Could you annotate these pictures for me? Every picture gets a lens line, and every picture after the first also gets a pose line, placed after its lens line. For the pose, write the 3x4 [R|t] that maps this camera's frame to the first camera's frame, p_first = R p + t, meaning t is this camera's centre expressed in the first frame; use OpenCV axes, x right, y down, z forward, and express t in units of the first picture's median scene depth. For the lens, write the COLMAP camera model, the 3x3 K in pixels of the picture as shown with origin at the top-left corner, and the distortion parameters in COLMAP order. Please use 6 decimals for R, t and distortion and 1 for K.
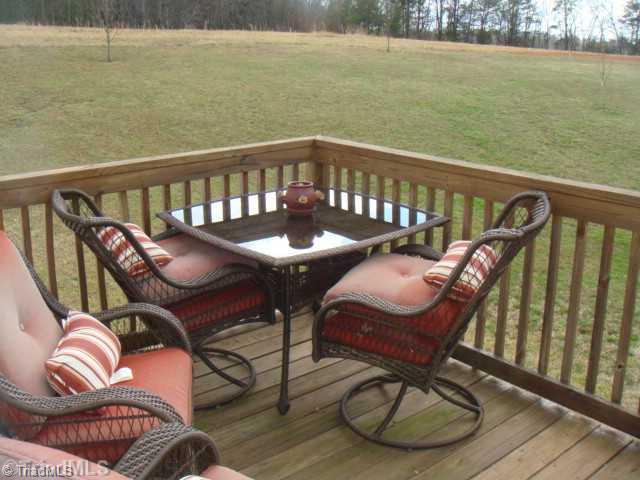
lens RADIAL K [[650.2, 0, 319.4], [0, 650.2, 227.5], [0, 0, 1]] dist [-0.158453, 0.102644]
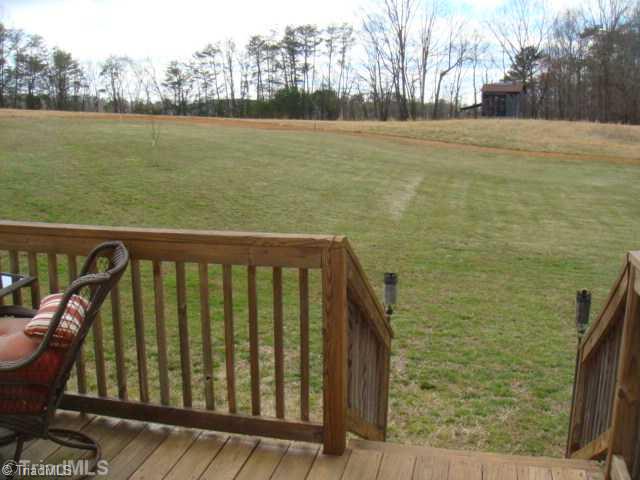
lens RADIAL K [[650.2, 0, 319.4], [0, 650.2, 227.5], [0, 0, 1]] dist [-0.158453, 0.102644]
pose [[0.786641, -0.100388, 0.609194, -0.053585], [0.158100, 0.986547, -0.041581, 0.021373], [-0.596825, 0.129023, 0.791930, -0.100493]]
